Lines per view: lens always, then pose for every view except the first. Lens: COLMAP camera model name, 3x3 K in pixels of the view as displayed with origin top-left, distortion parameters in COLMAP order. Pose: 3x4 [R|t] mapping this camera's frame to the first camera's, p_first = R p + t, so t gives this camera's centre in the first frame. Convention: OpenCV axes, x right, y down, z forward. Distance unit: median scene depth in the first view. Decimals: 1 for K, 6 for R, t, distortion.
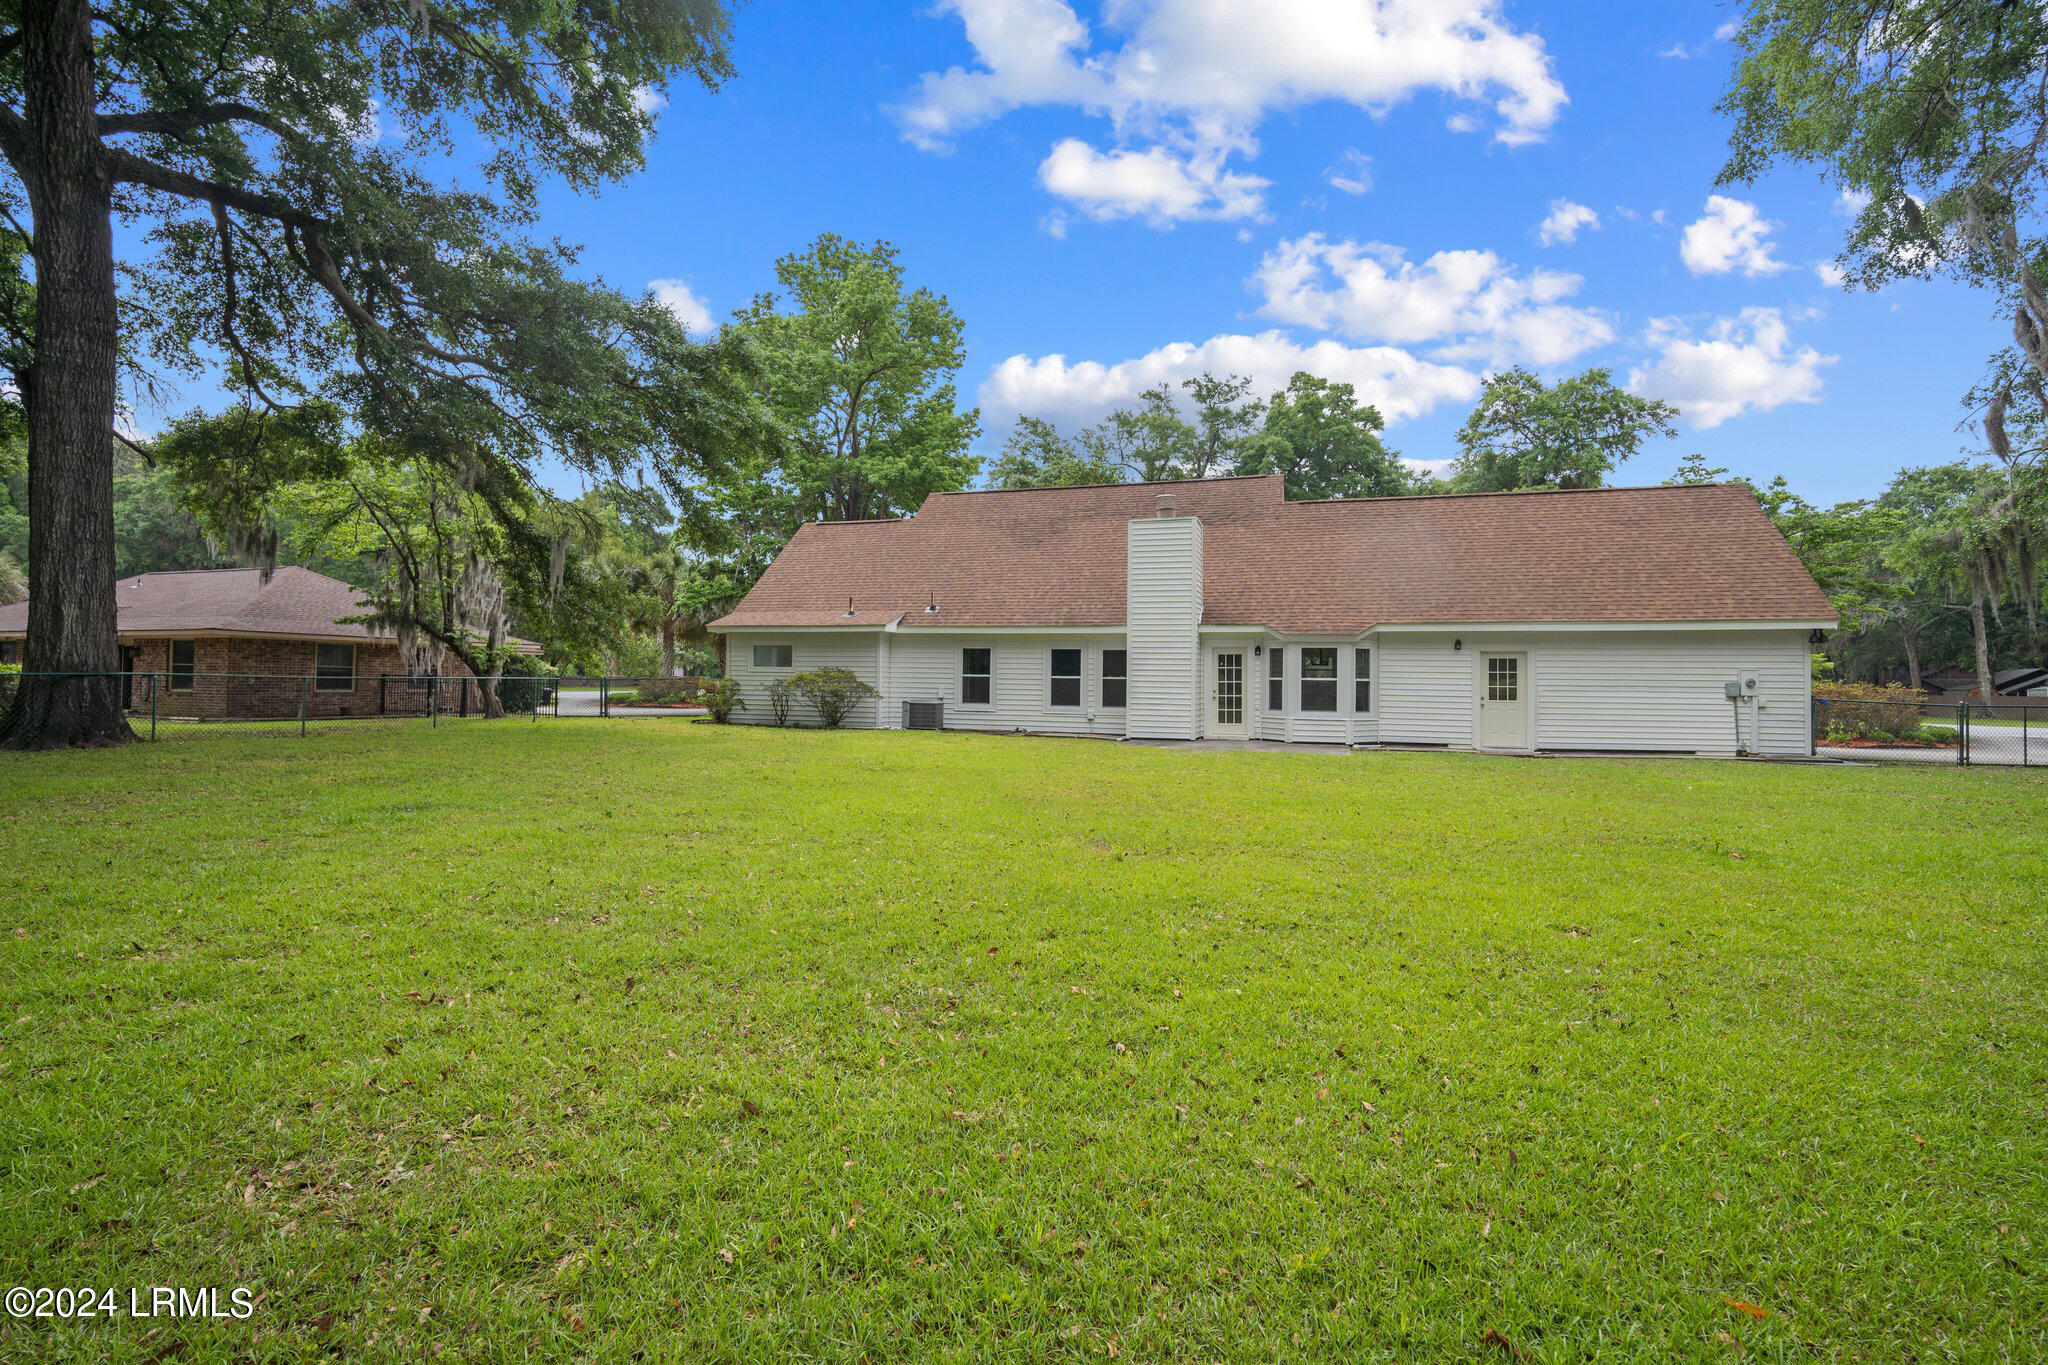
lens RADIAL K [[894.3, 0, 1012.6], [0, 894.3, 672.6], [0, 0, 1]] dist [-0.006593, 0.000245]
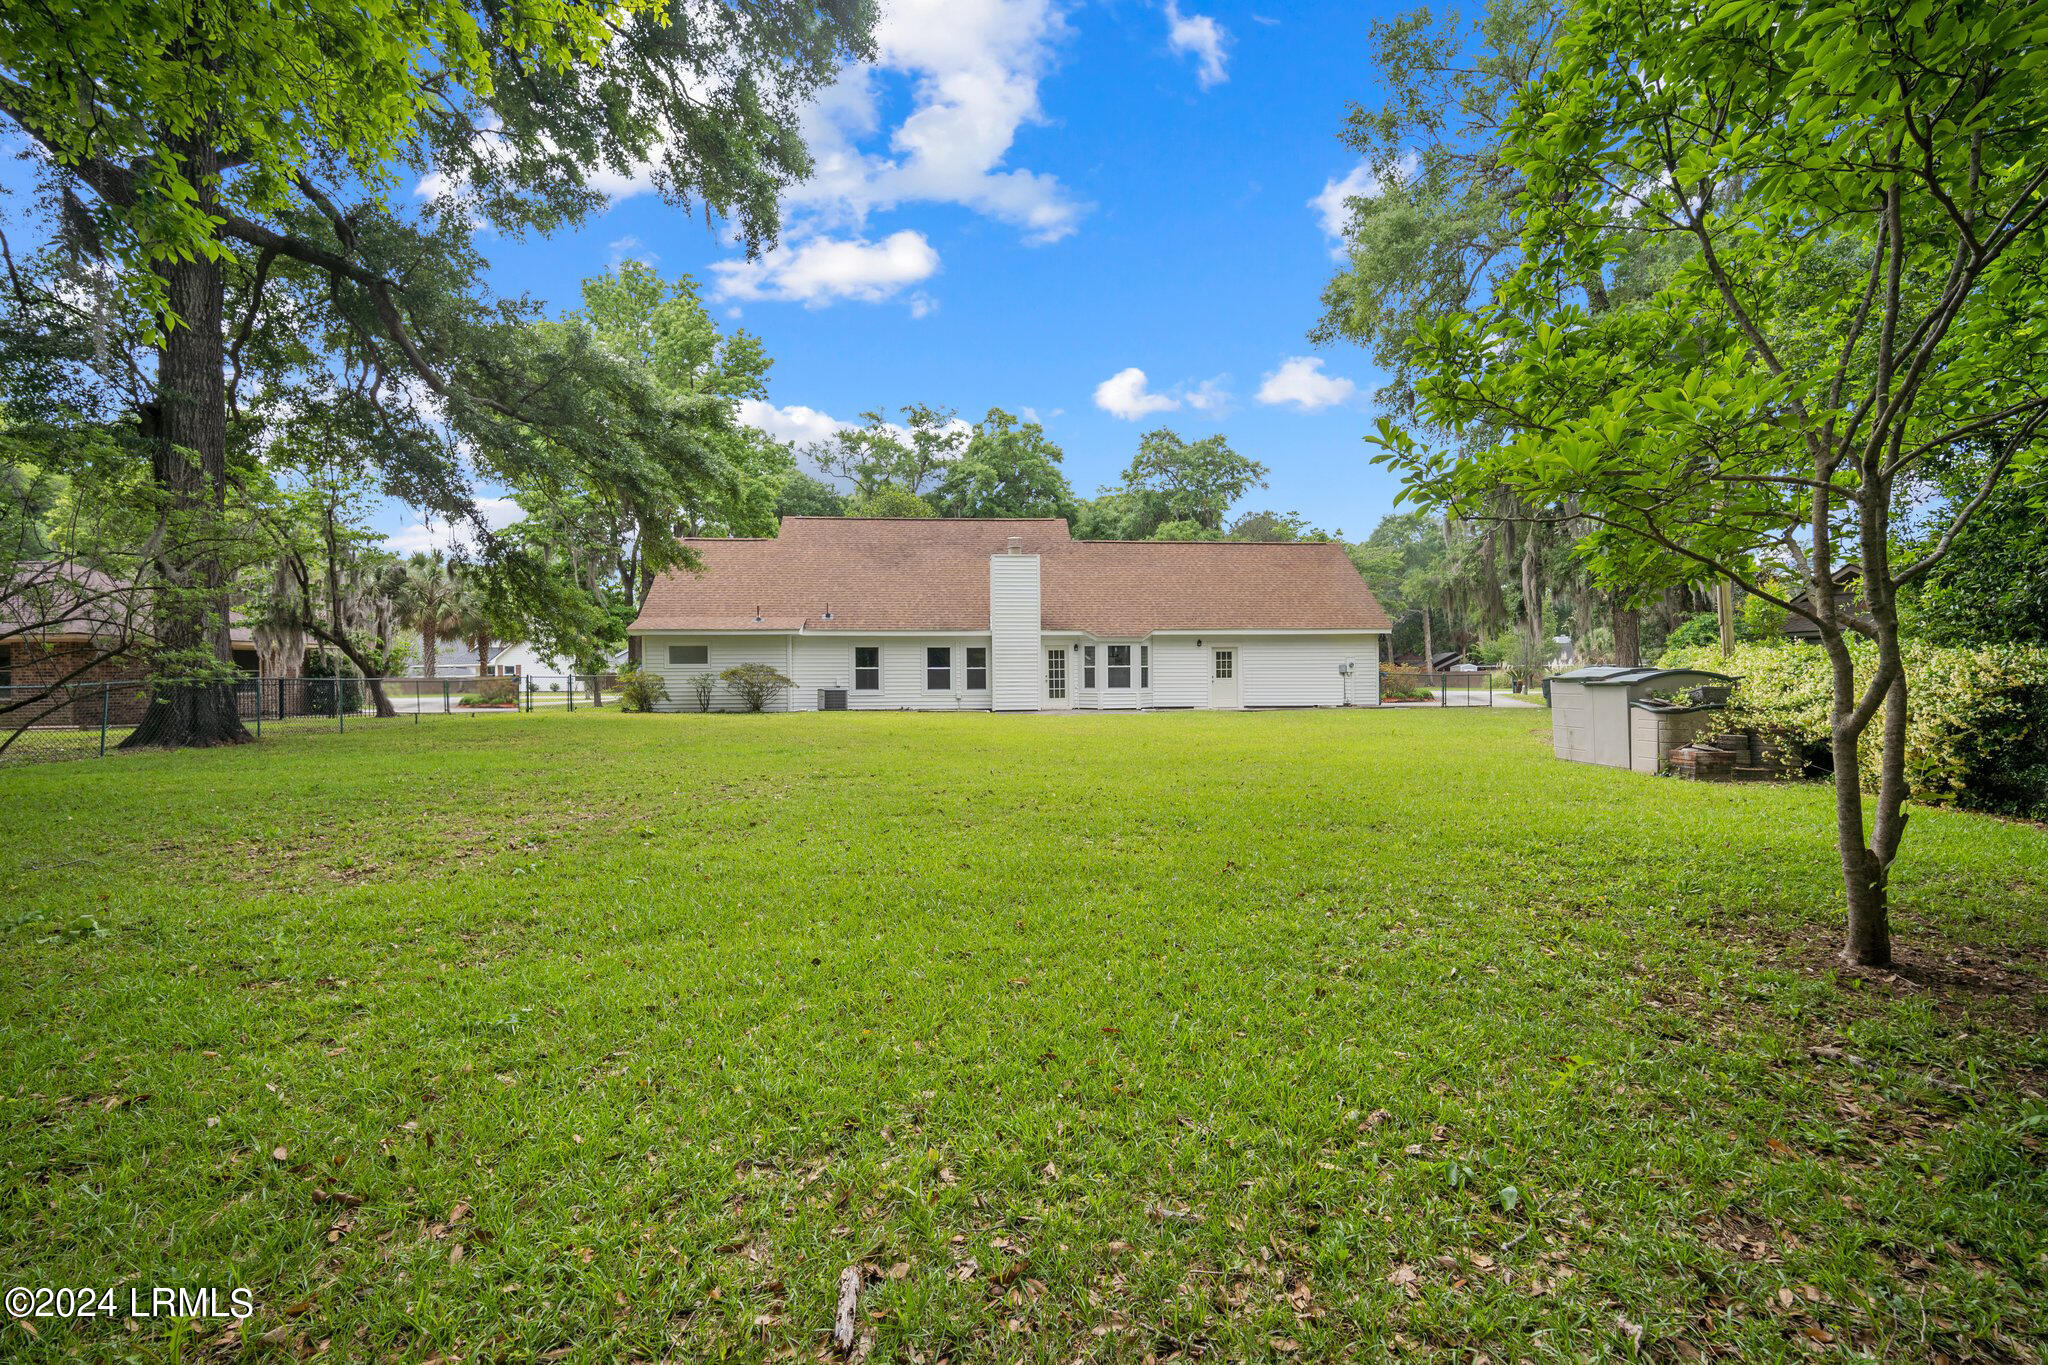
lens RADIAL K [[865.4, 0, 998.1], [0, 865.4, 687.0], [0, 0, 1]] dist [-0.000708, 0.000054]
pose [[0.930519, -0.024769, 0.365404, -0.318453], [0.014881, 0.999444, 0.029852, -0.003945], [-0.365940, -0.022341, 0.930370, -0.235089]]
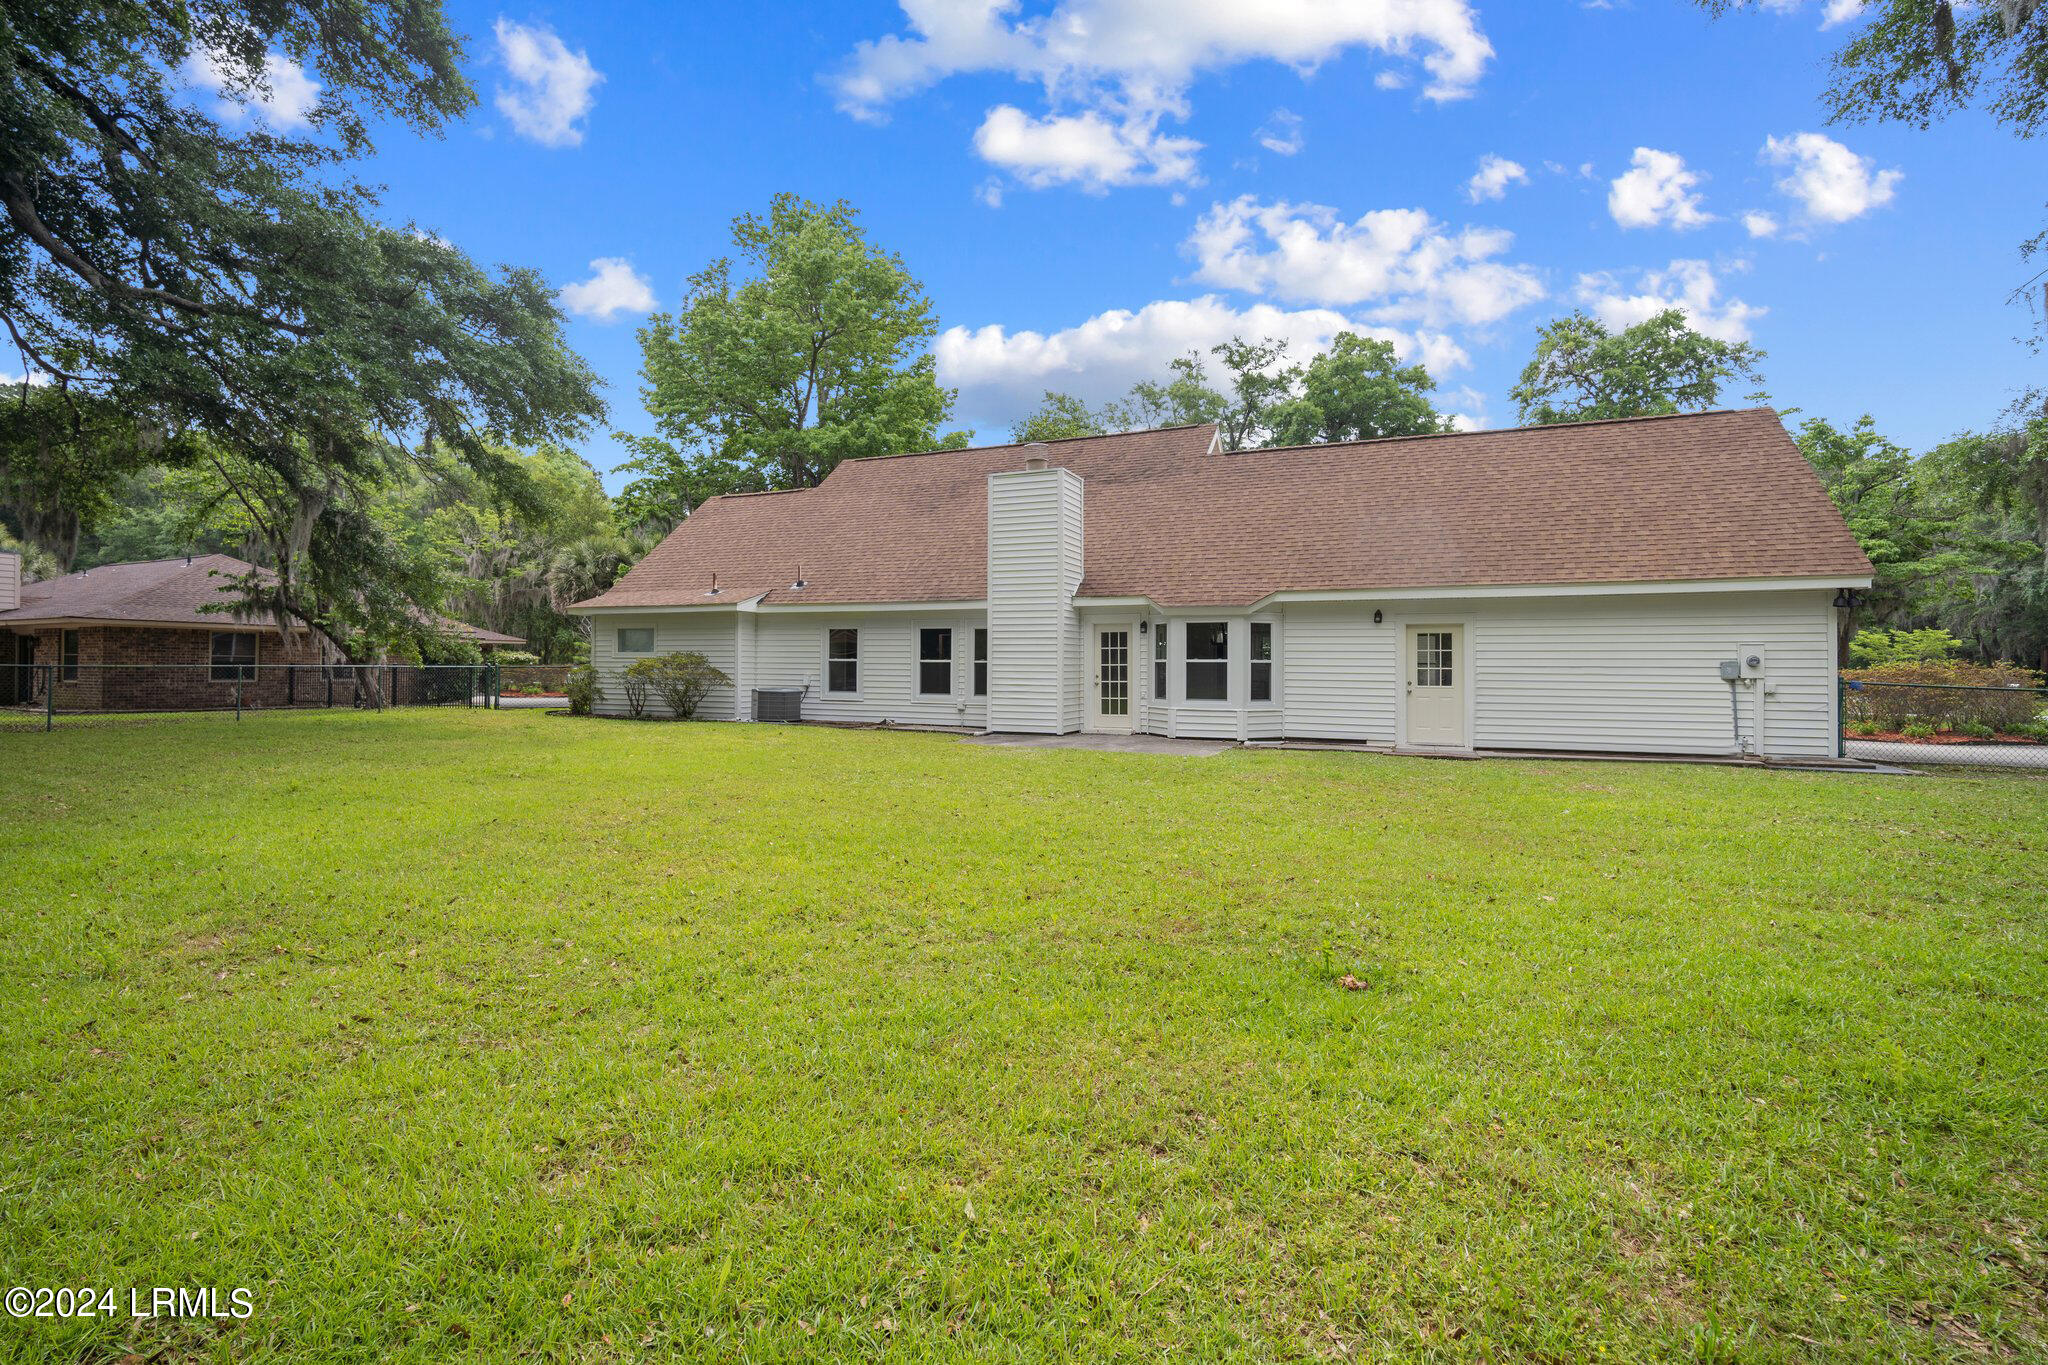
lens RADIAL K [[894.3, 0, 1012.6], [0, 894.3, 672.6], [0, 0, 1]] dist [-0.006593, 0.000245]
pose [[0.995753, -0.005306, -0.091912, 0.202550], [0.006419, 0.999910, 0.011812, 0.006234], [0.091841, -0.012352, 0.995697, 0.140255]]
